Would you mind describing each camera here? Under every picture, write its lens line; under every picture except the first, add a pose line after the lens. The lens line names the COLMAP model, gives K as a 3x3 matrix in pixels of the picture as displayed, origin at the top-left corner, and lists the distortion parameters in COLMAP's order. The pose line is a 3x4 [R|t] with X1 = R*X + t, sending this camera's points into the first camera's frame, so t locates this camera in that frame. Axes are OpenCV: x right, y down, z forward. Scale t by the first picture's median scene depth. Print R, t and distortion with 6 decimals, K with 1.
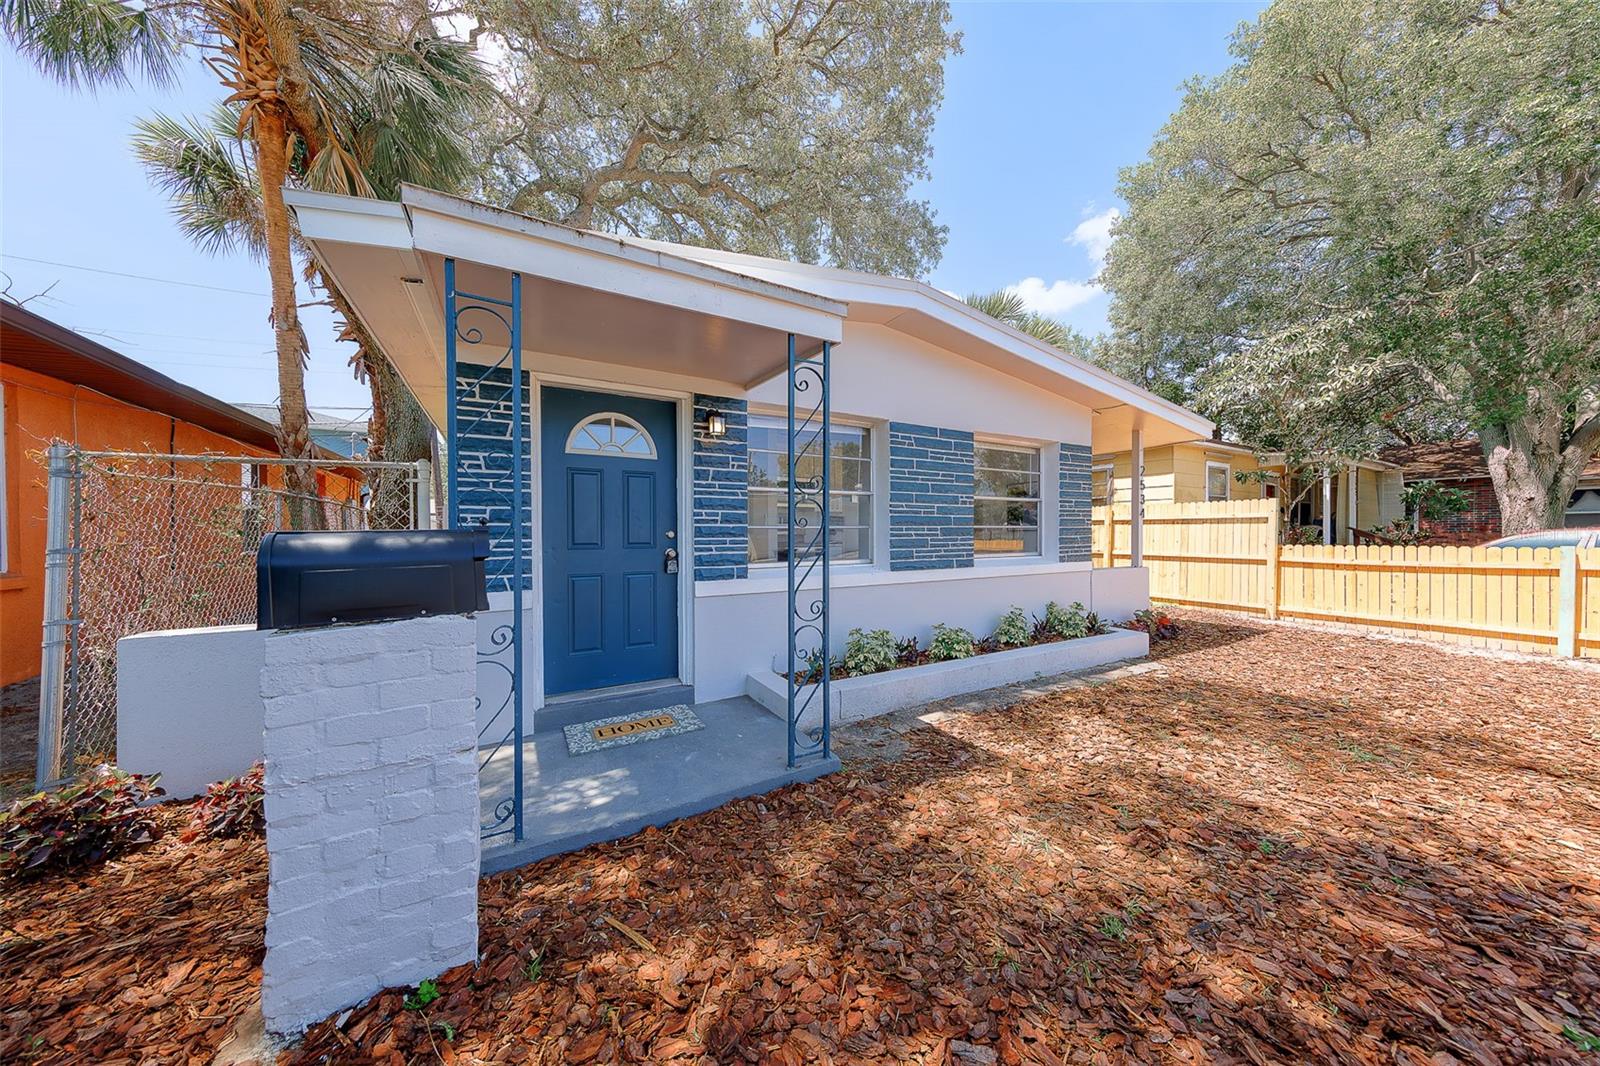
lens RADIAL K [[514.0, 0, 796.9], [0, 514.0, 538.1], [0, 0, 1]] dist [0.008718, -0.000109]
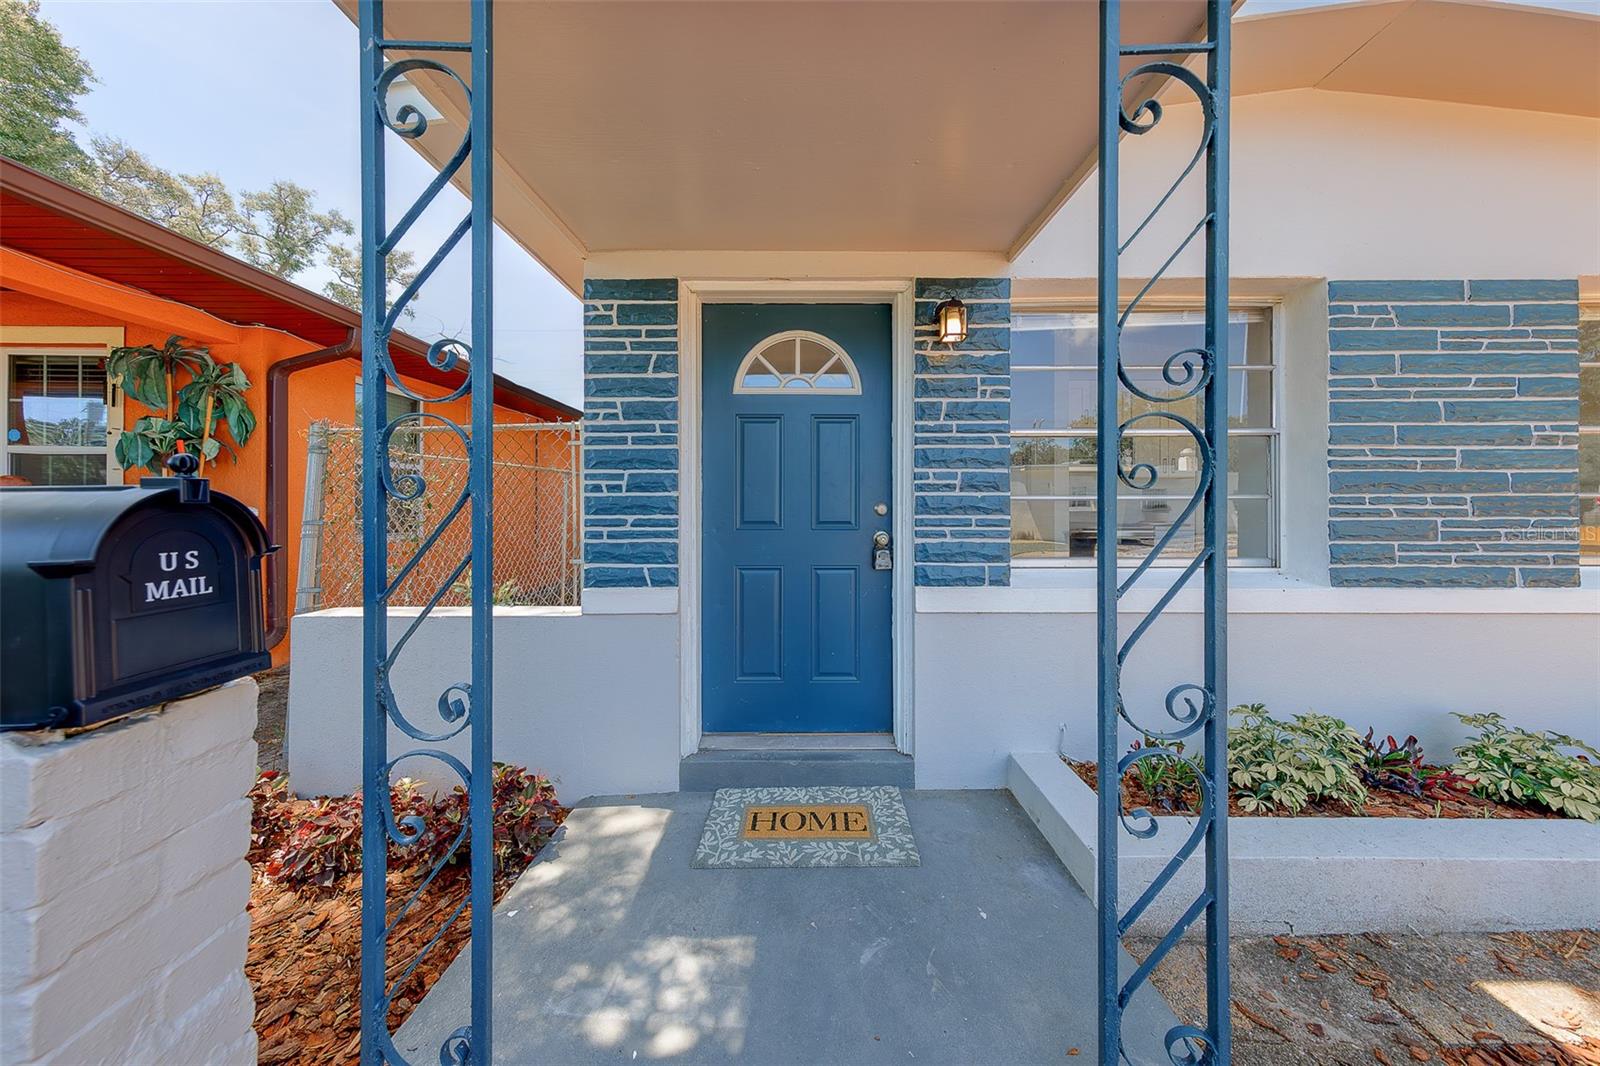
lens RADIAL K [[512.4, 0, 805.1], [0, 512.4, 507.4], [0, 0, 1]] dist [0.008555, -0.000074]
pose [[0.870263, 0.000706, -0.492587, -0.013130], [-0.007699, 0.999896, -0.012170, -0.000817], [0.492527, 0.014383, 0.870178, 0.399454]]
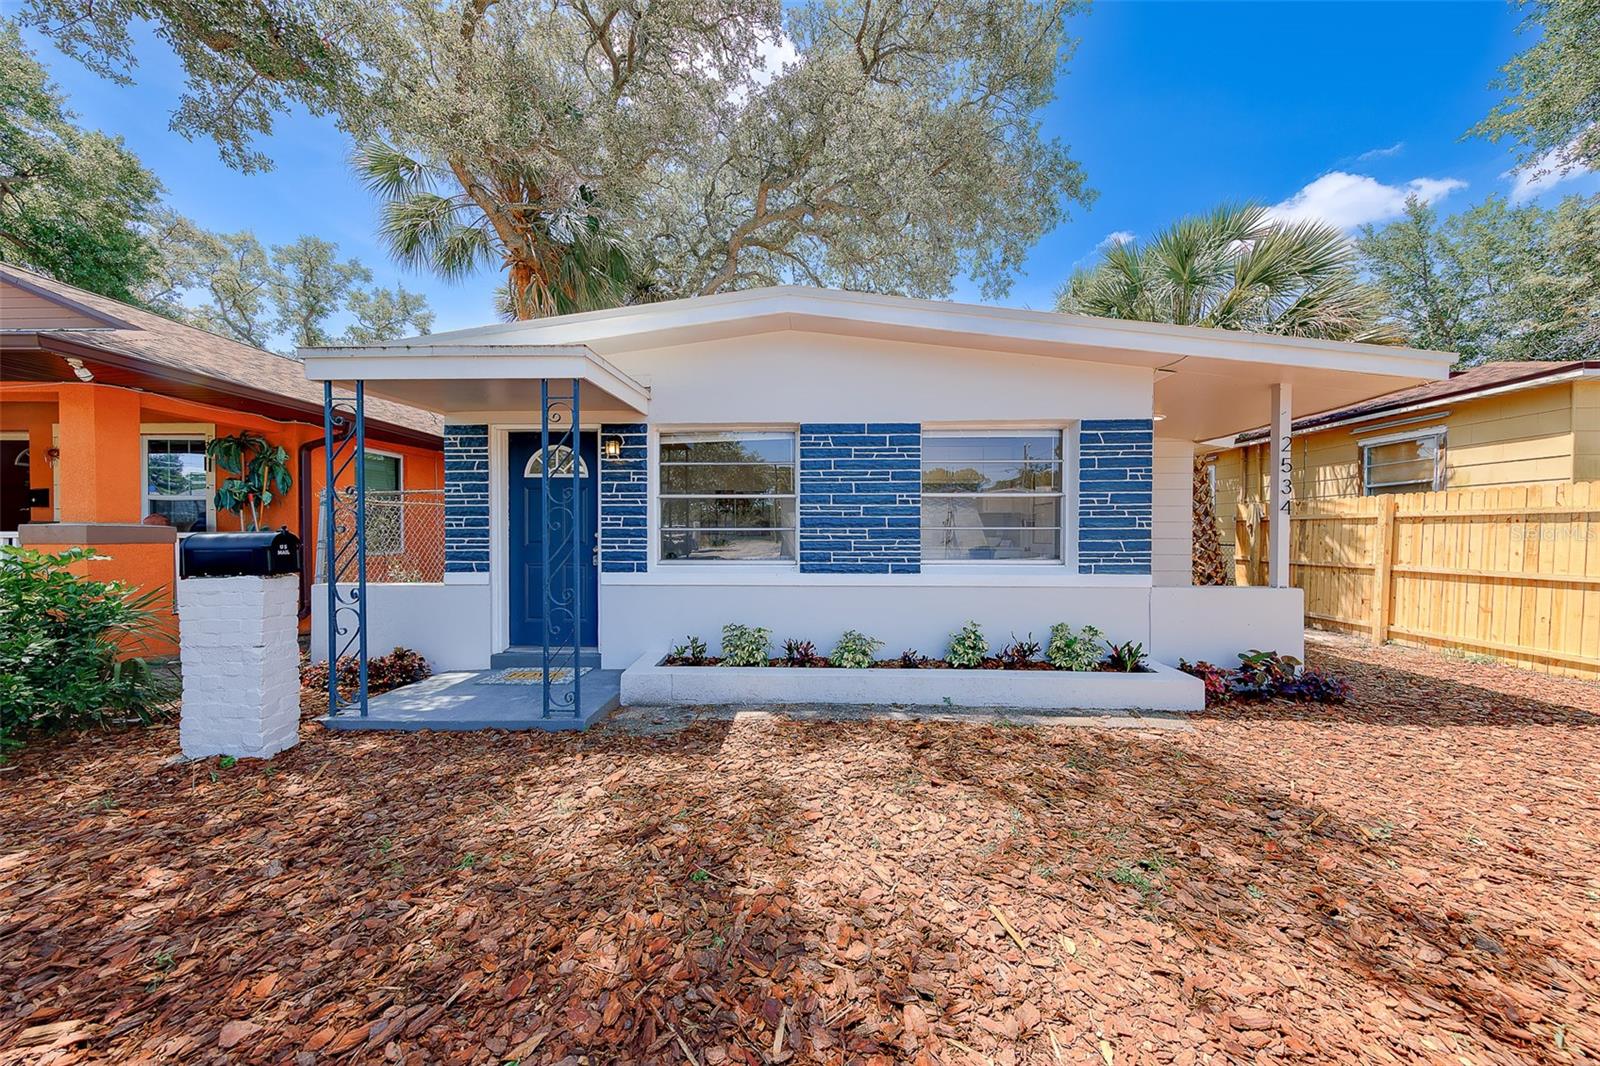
lens RADIAL K [[514.0, 0, 796.9], [0, 514.0, 538.1], [0, 0, 1]] dist [0.008718, -0.000109]
pose [[0.850430, 0.009434, -0.526004, 0.864270], [-0.009605, 0.999951, 0.002404, -0.007480], [0.526001, 0.003008, 0.850479, 0.171869]]
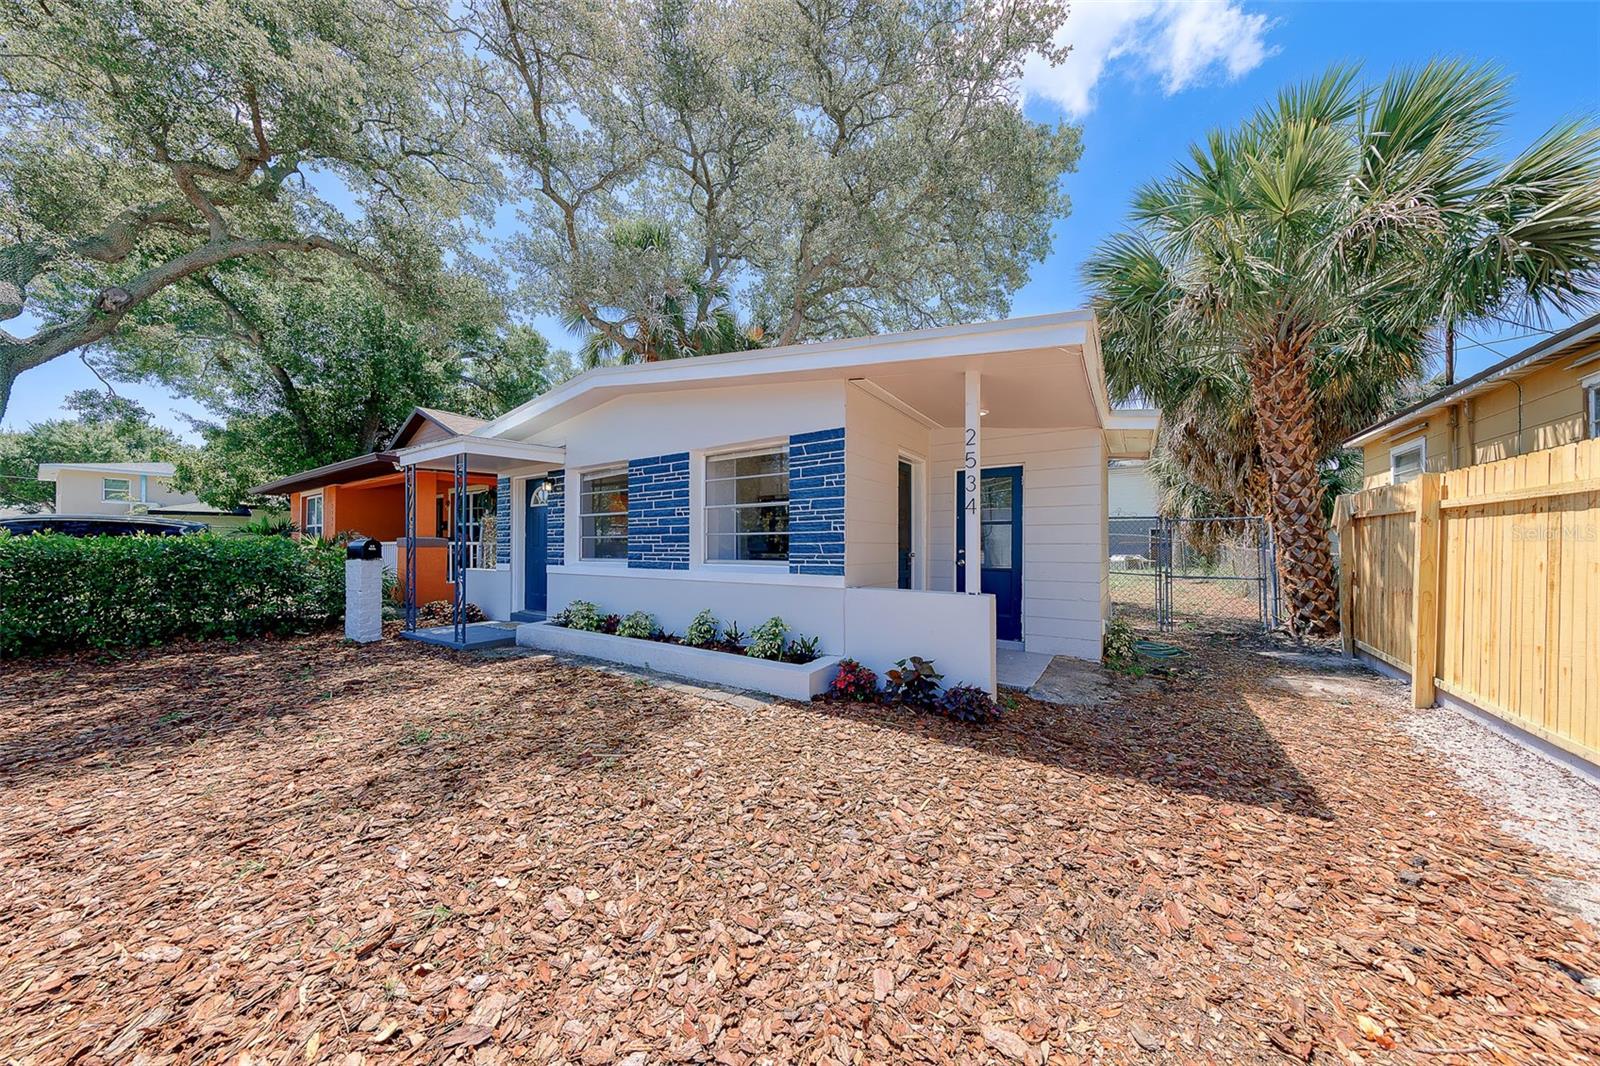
lens RADIAL K [[500.9, 0, 809.4], [0, 500.9, 535.1], [0, 0, 1]] dist [0.007302, -0.000010]
pose [[0.454856, -0.015807, -0.890425, 1.984659], [-0.010030, 0.999688, -0.022871, 0.002580], [0.890509, 0.019334, 0.454555, 1.003836]]
